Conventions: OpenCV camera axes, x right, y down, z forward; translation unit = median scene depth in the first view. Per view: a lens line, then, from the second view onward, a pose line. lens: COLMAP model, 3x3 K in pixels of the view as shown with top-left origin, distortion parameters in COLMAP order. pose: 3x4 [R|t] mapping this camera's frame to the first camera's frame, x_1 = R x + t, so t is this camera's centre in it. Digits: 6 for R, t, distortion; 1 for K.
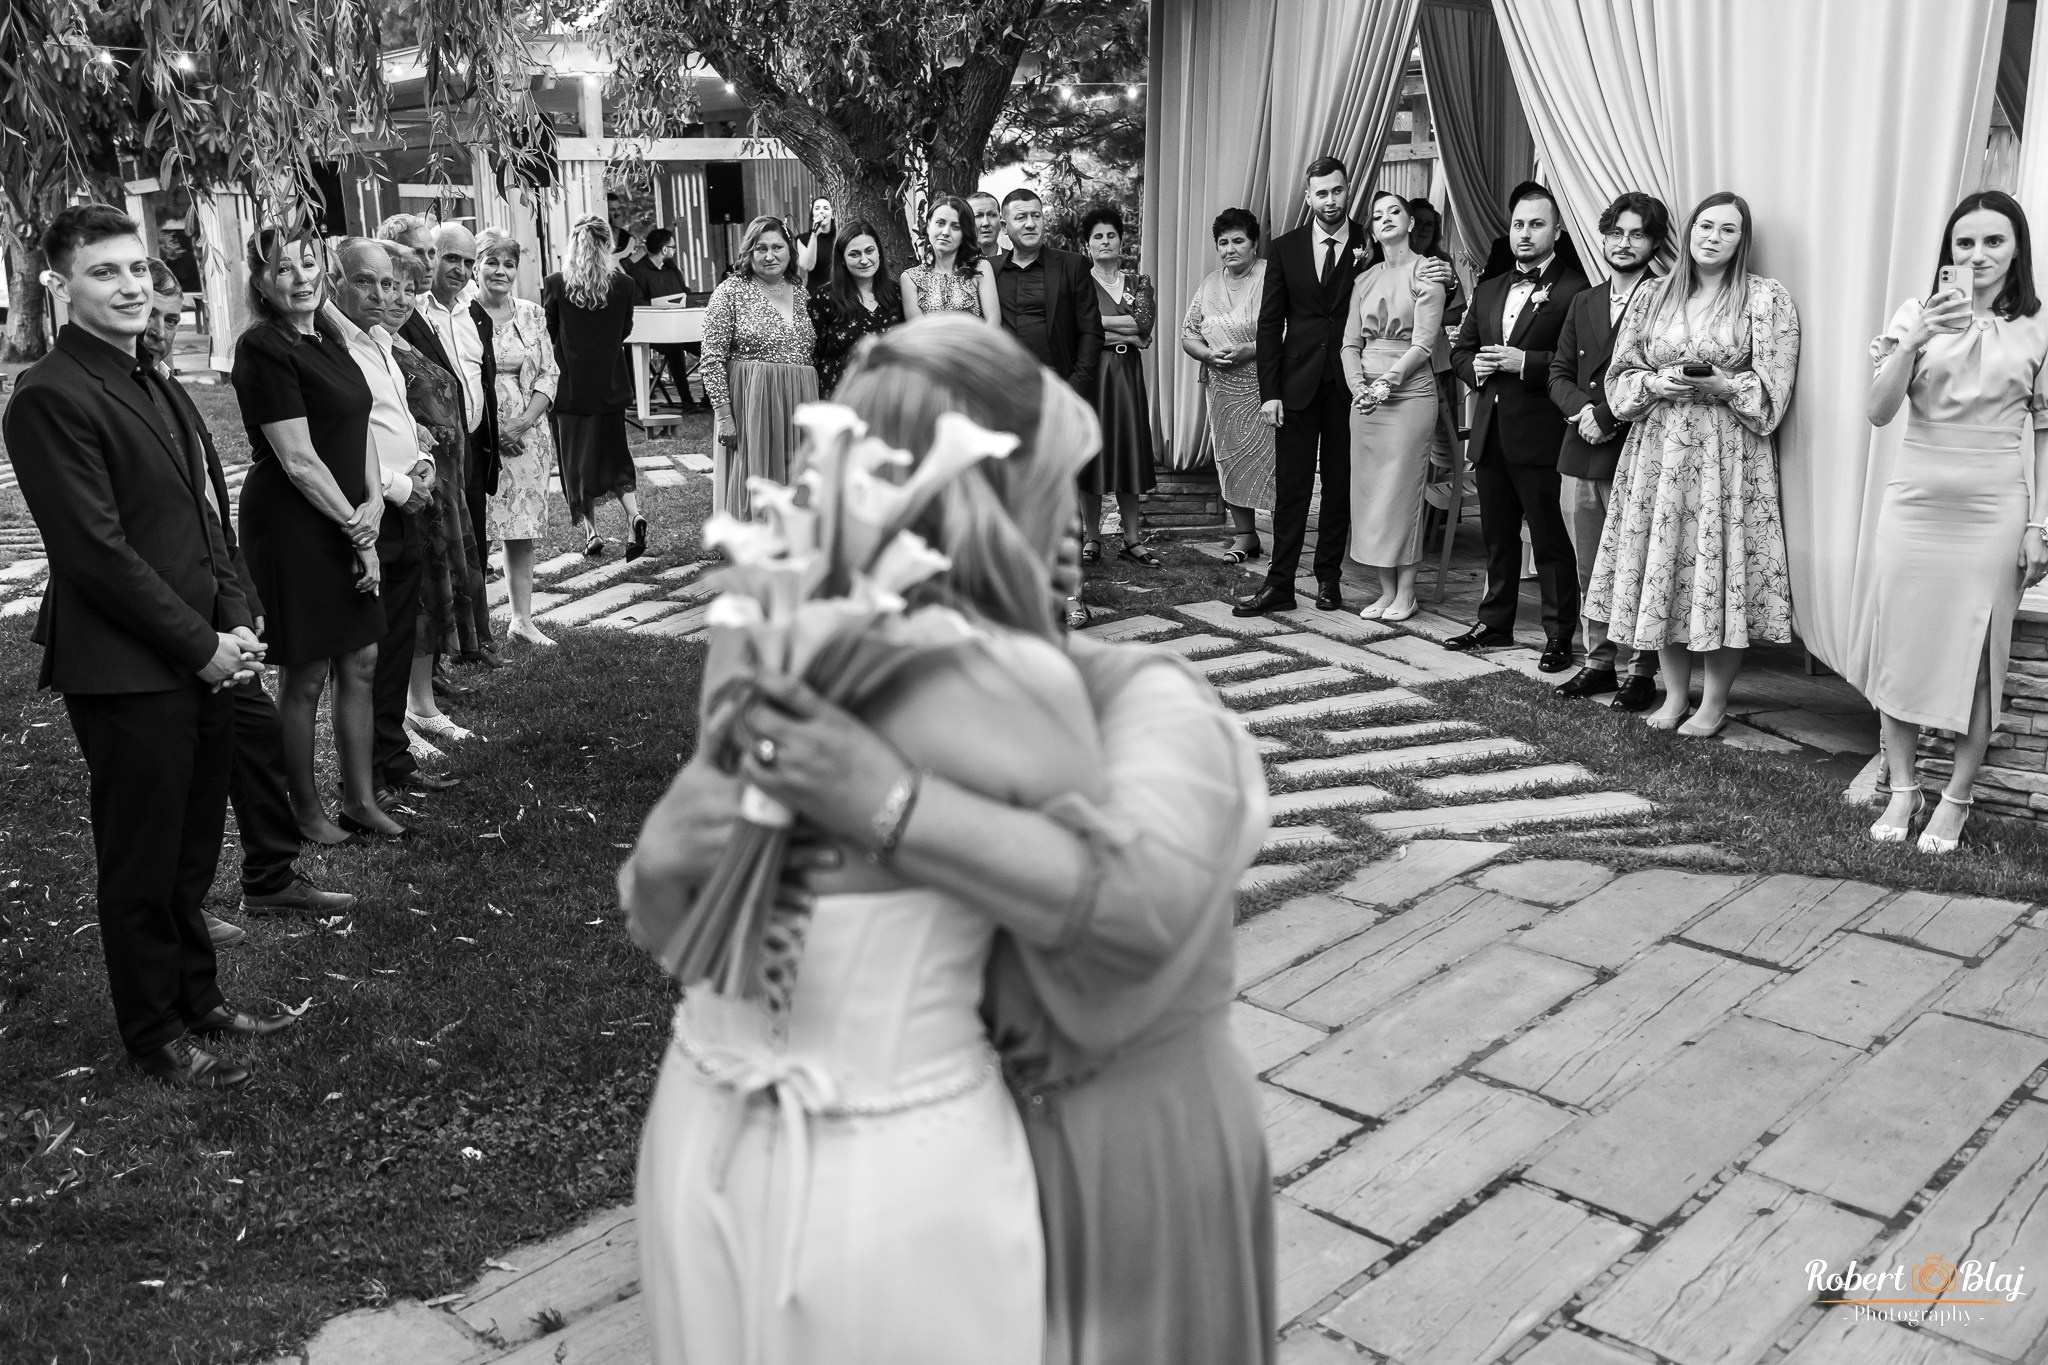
lens RADIAL K [[1742.0, 0, 1024.0], [0, 1742.0, 682.5], [0, 0, 1]] dist [-0.045465, 0.078269]
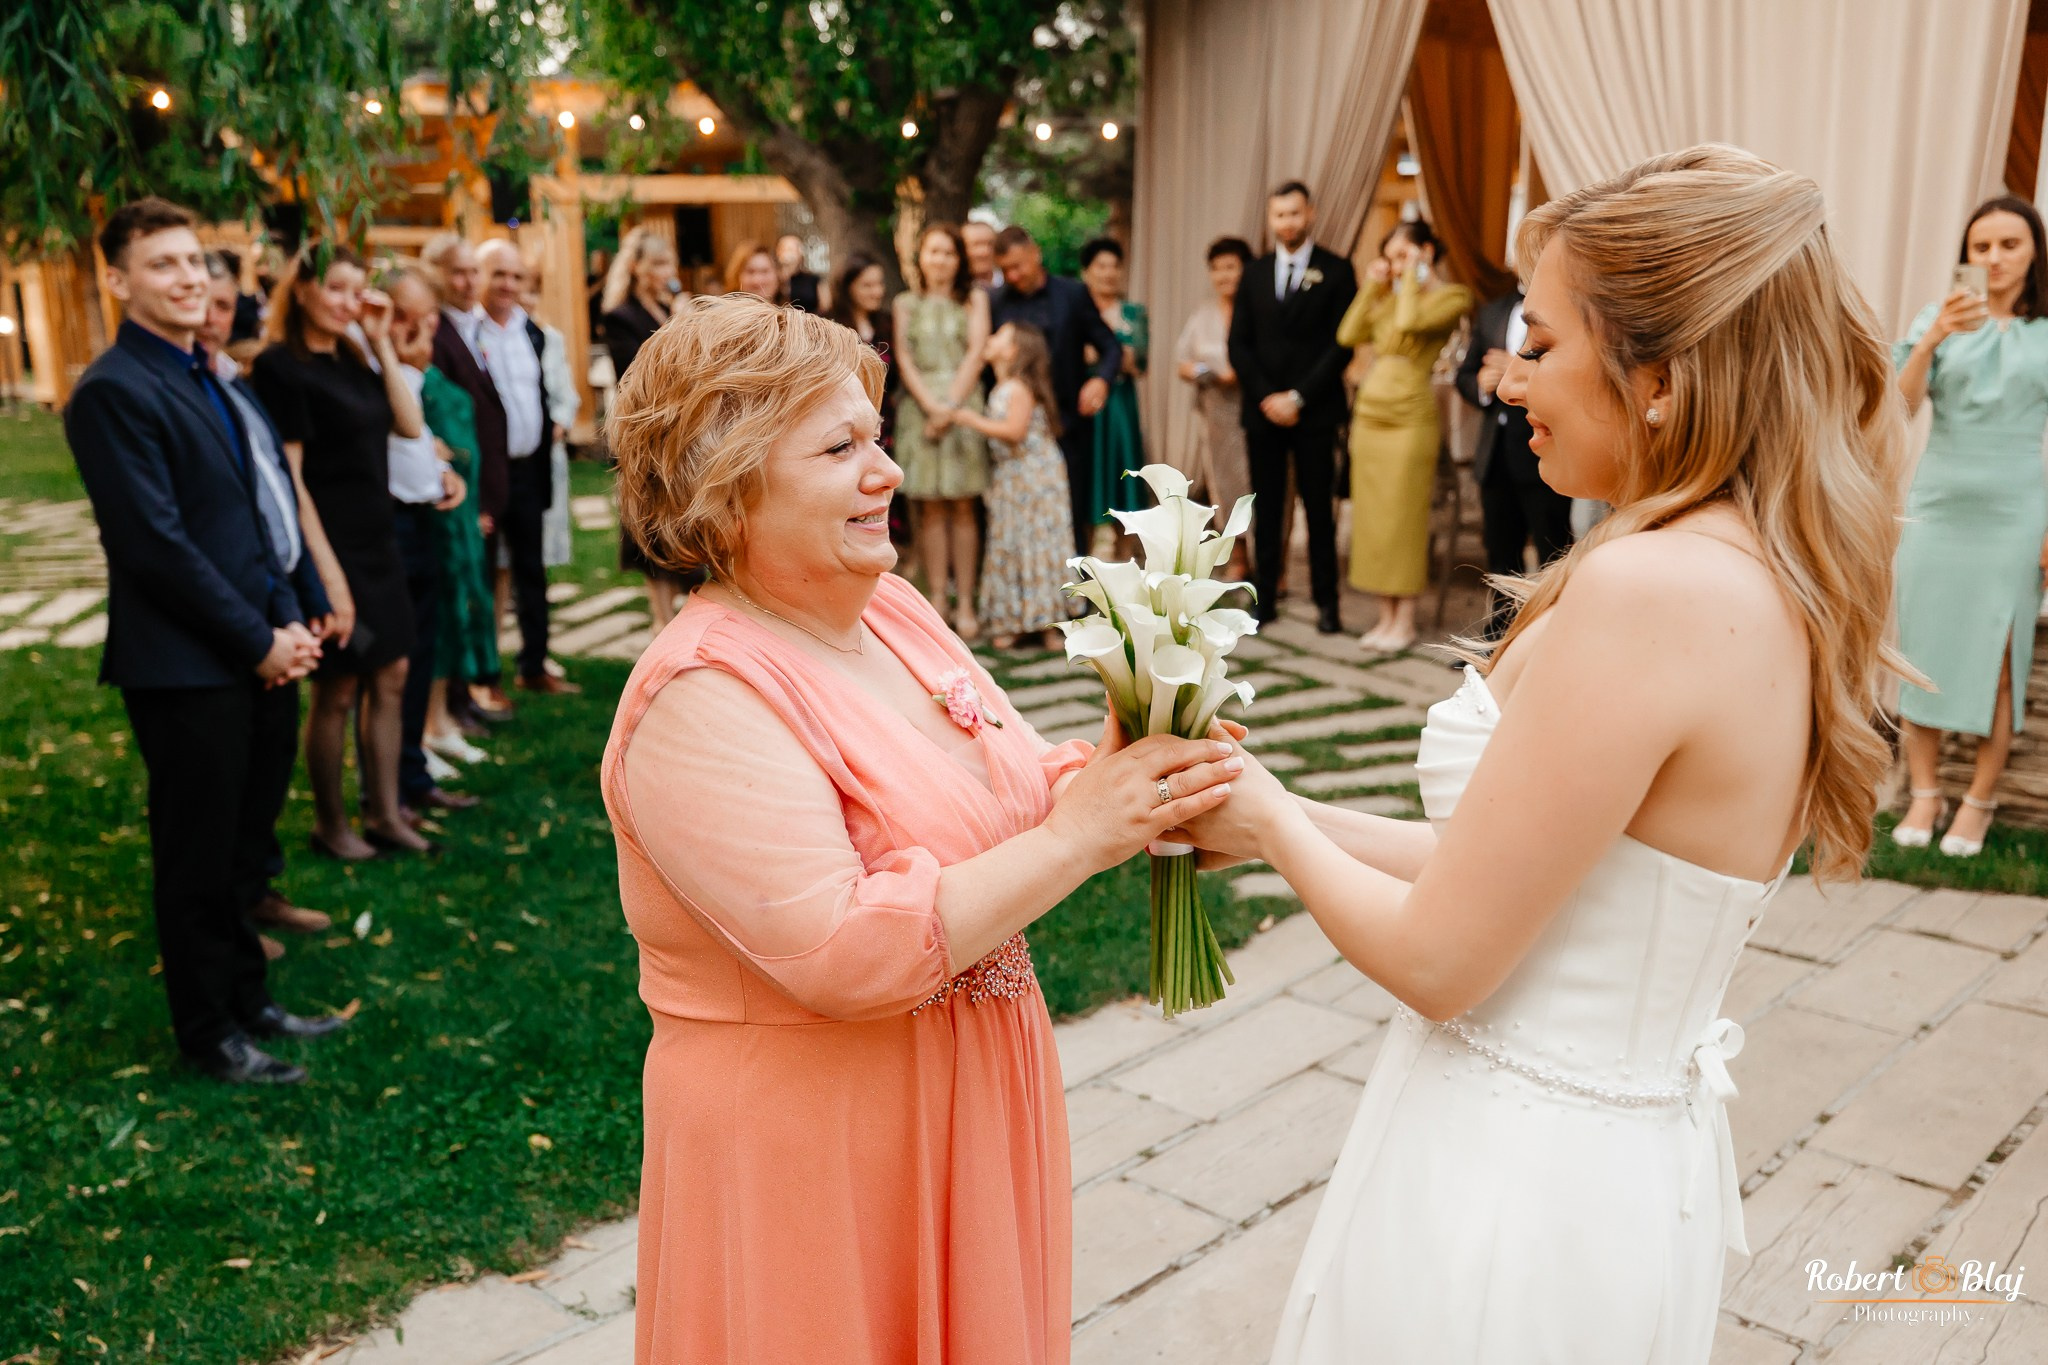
lens RADIAL K [[1754.1, 0, 1020.2], [0, 1754.1, 698.3], [0, 0, 1]] dist [0.004265, 0.008561]
pose [[0.999894, -0.008791, 0.011572, -0.046668], [0.008985, 0.999818, -0.016833, 0.032448], [-0.011422, 0.016935, 0.999791, -0.018953]]
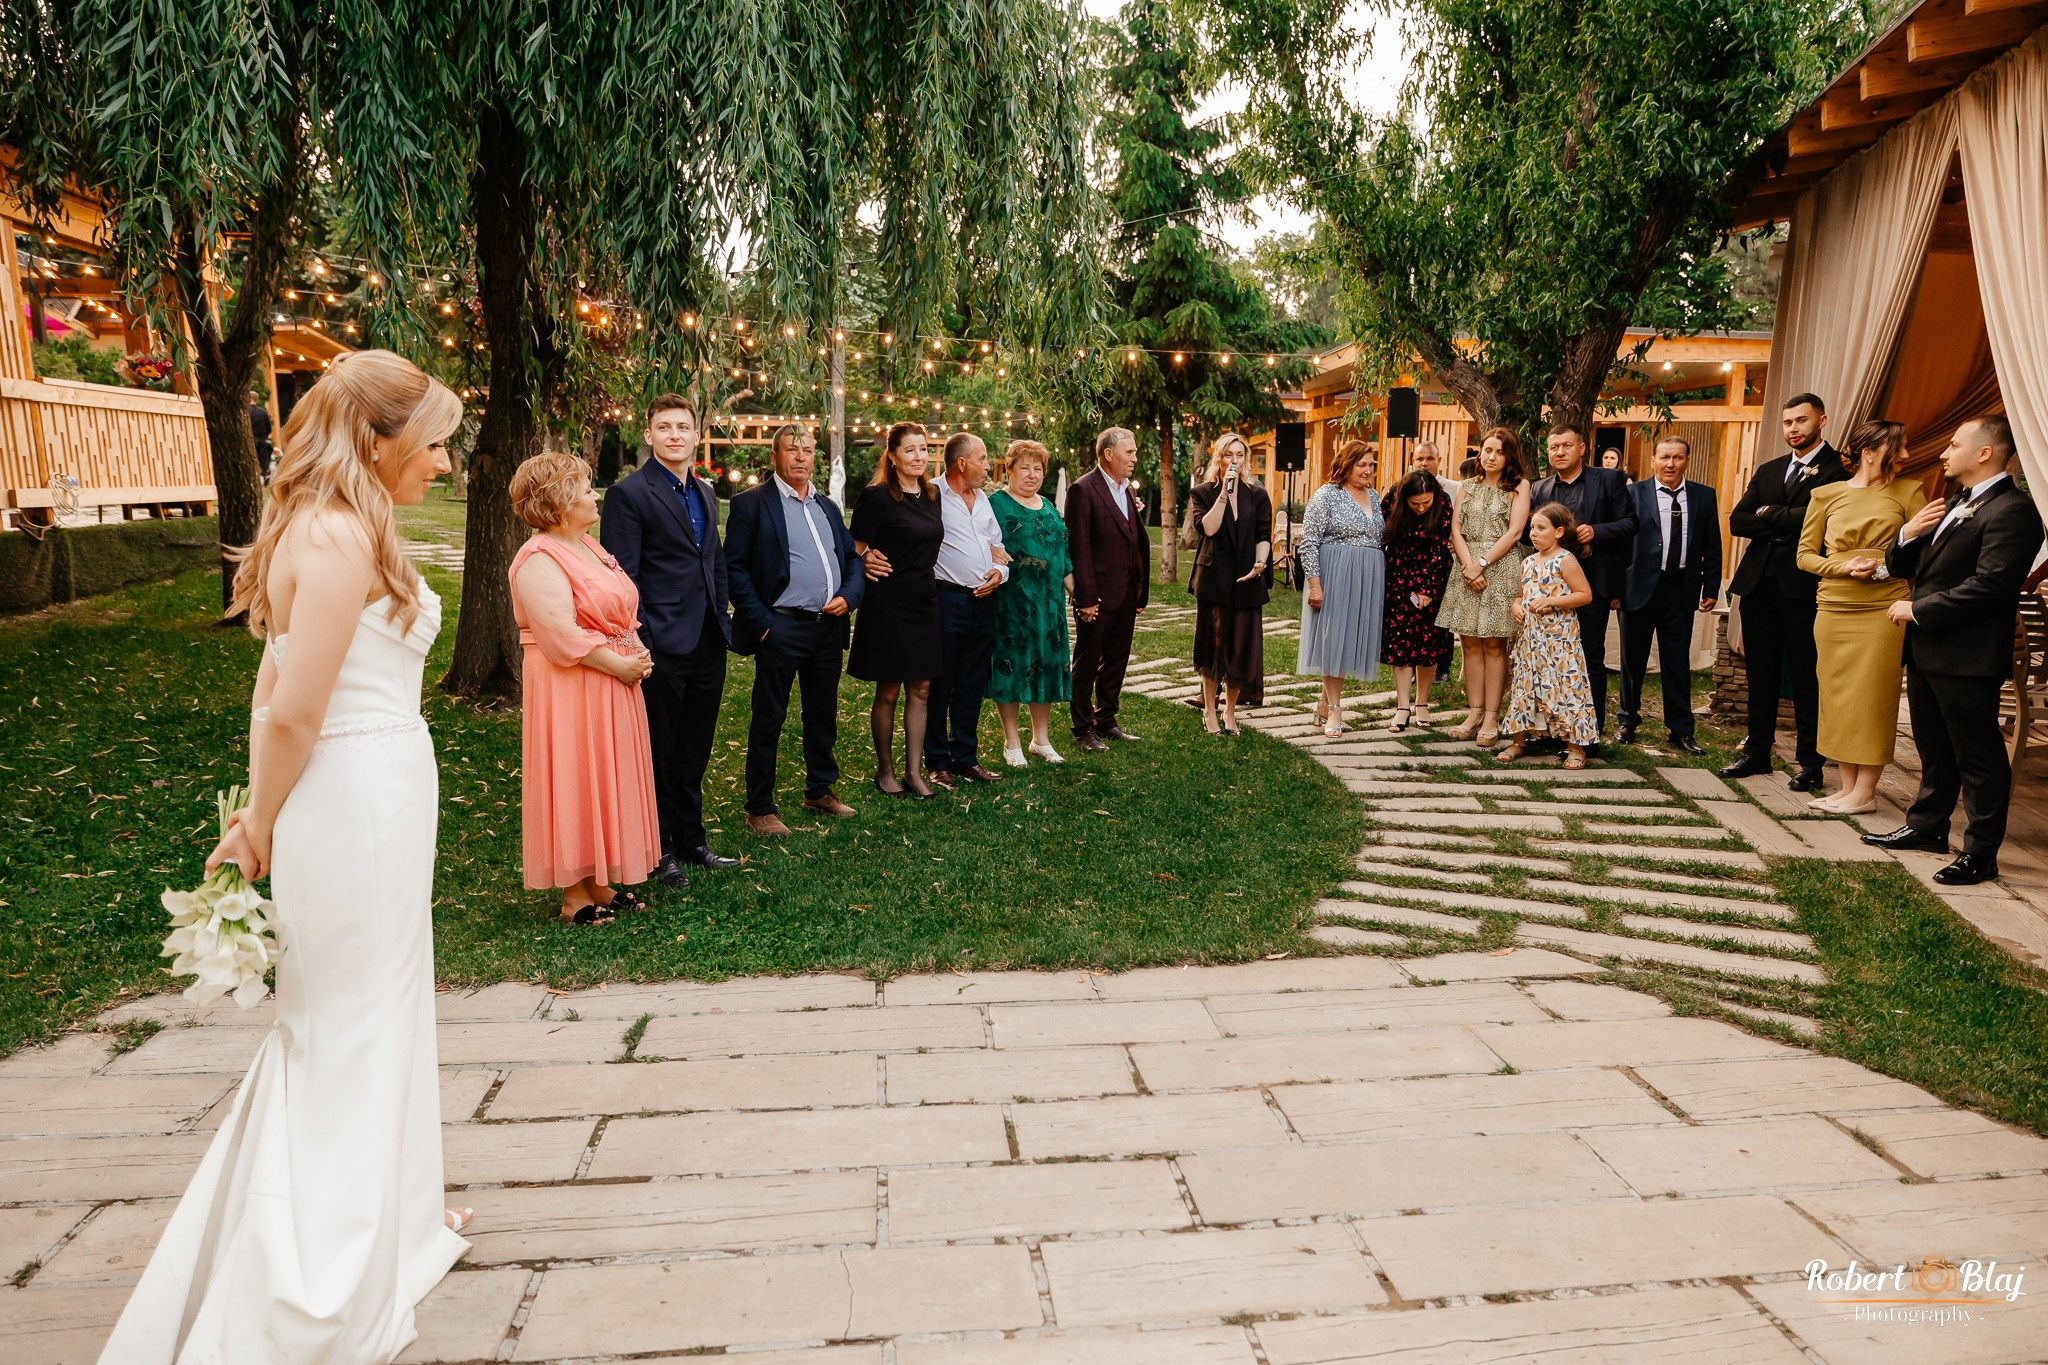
lens RADIAL K [[1218.2, 0, 1024.0], [0, 1218.2, 682.5], [0, 0, 1]] dist [0.021990, 0.000362]
pose [[0.810023, 0.123613, -0.573221, 0.619766], [-0.173120, 0.984369, -0.032361, 0.003502], [0.560261, 0.125449, 0.818761, 0.188813]]
